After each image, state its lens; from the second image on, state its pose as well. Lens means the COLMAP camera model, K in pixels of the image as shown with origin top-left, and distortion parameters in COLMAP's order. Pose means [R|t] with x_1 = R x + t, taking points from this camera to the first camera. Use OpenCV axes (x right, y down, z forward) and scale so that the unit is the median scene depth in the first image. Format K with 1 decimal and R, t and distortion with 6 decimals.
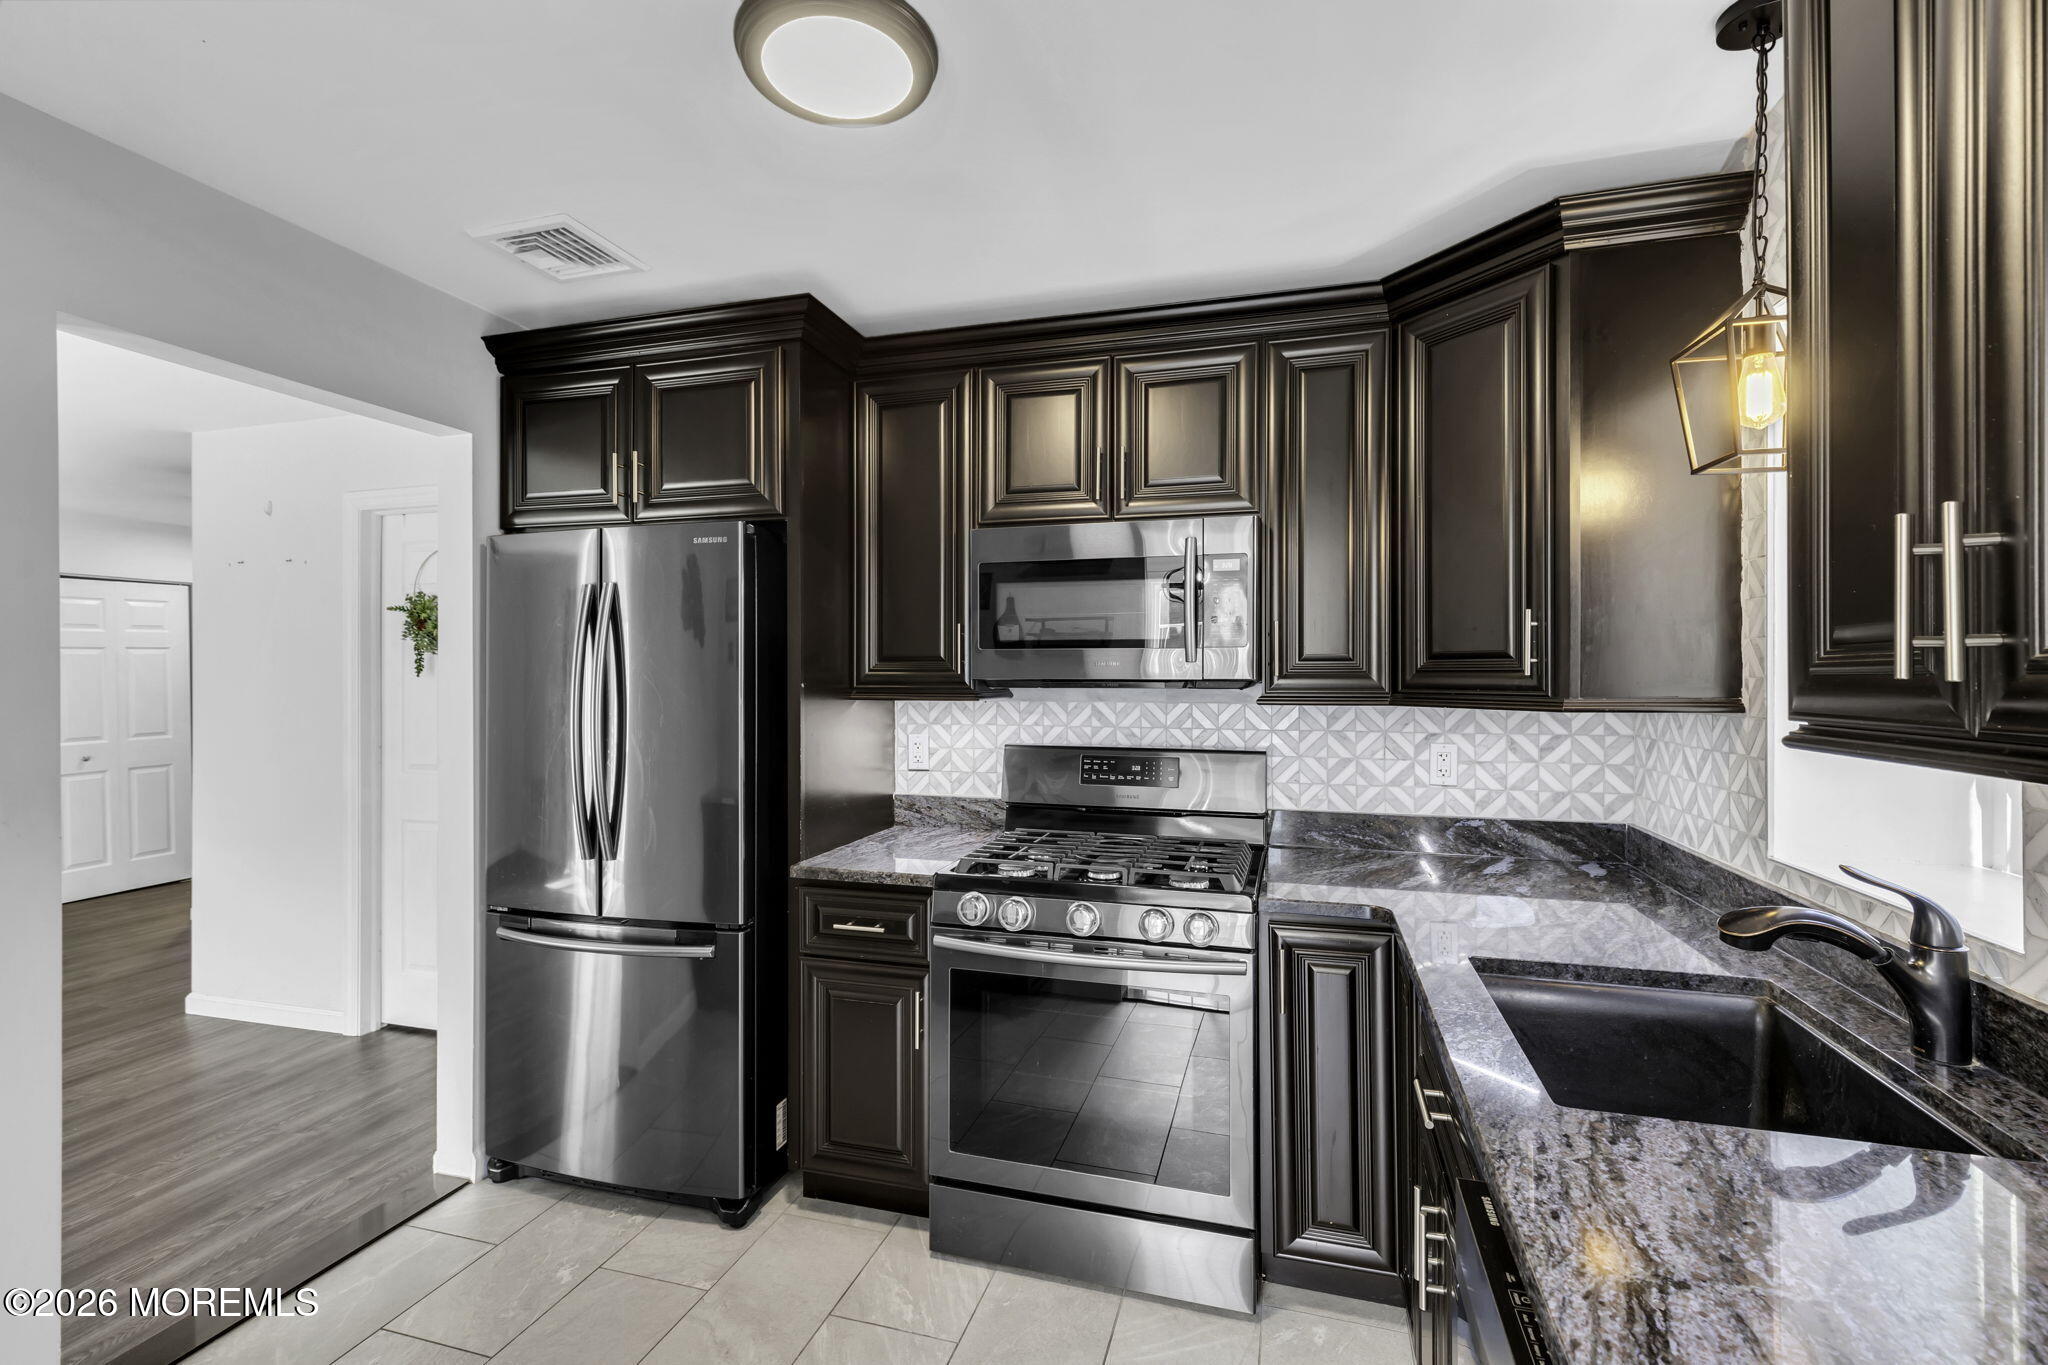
lens RADIAL K [[909.5, 0, 1034.2], [0, 909.5, 675.7], [0, 0, 1]] dist [-0.003968, -0.000565]
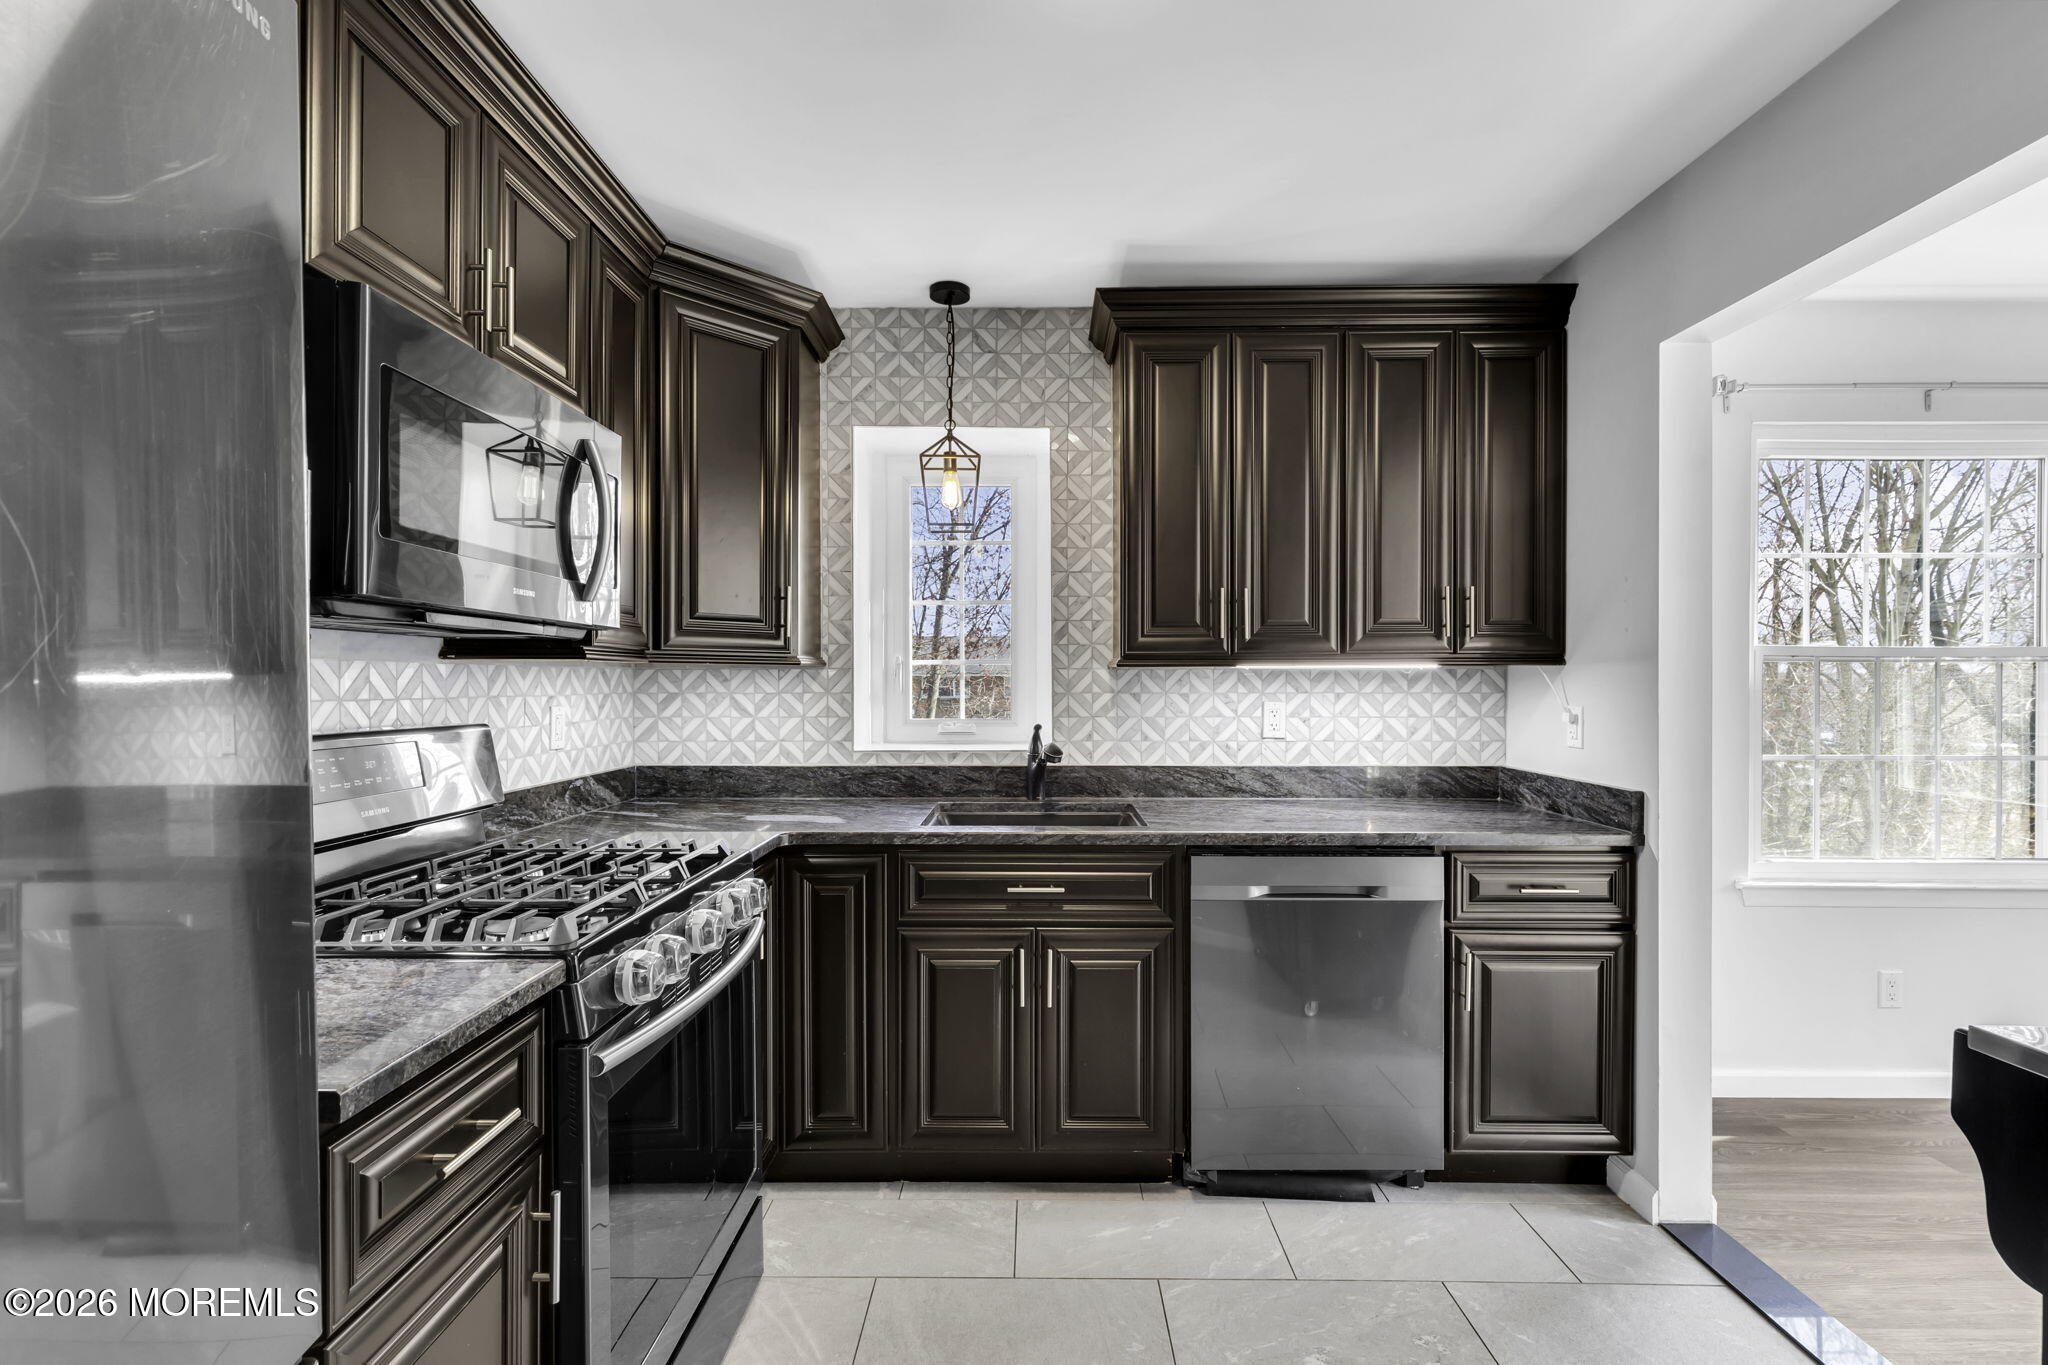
lens RADIAL K [[909.5, 0, 1052.3], [0, 909.5, 686.3], [0, 0, 1]] dist [-0.003968, -0.000565]
pose [[-0.292744, -0.004578, 0.956180, -0.608014], [0.002635, 0.999981, 0.005594, 0.048086], [-0.956187, 0.004157, -0.292727, 0.756499]]
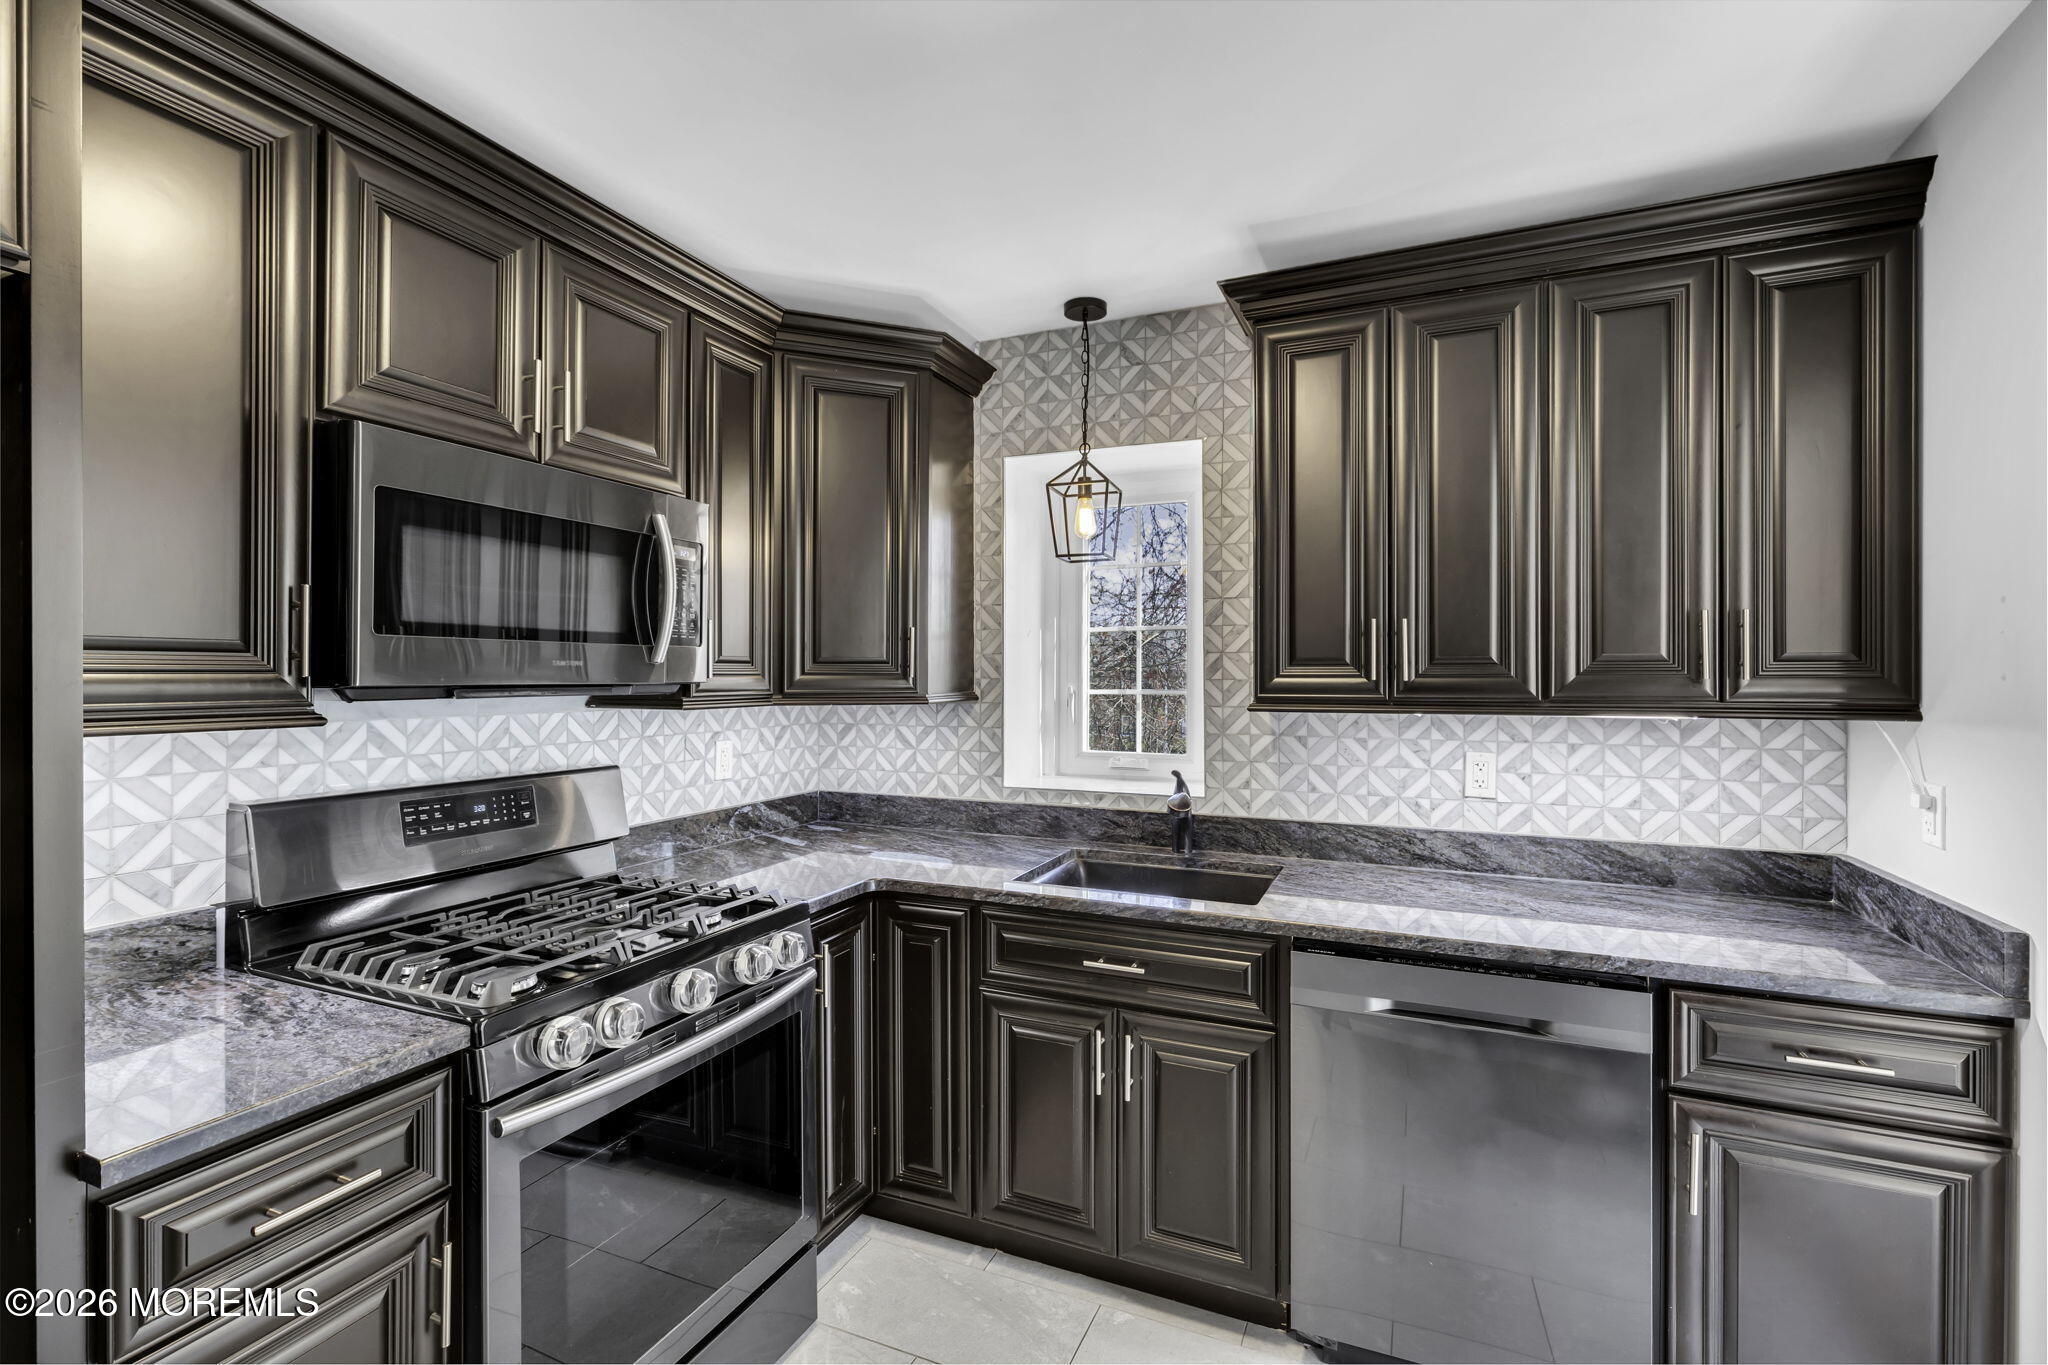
lens RADIAL K [[909.5, 0, 1046.1], [0, 909.5, 672.5], [0, 0, 1]] dist [-0.003968, -0.000565]
pose [[0.108932, 0.000791, 0.994049, -0.555799], [-0.000677, 1.000000, -0.000722, -0.004794], [-0.994049, -0.000594, 0.108933, 0.490918]]
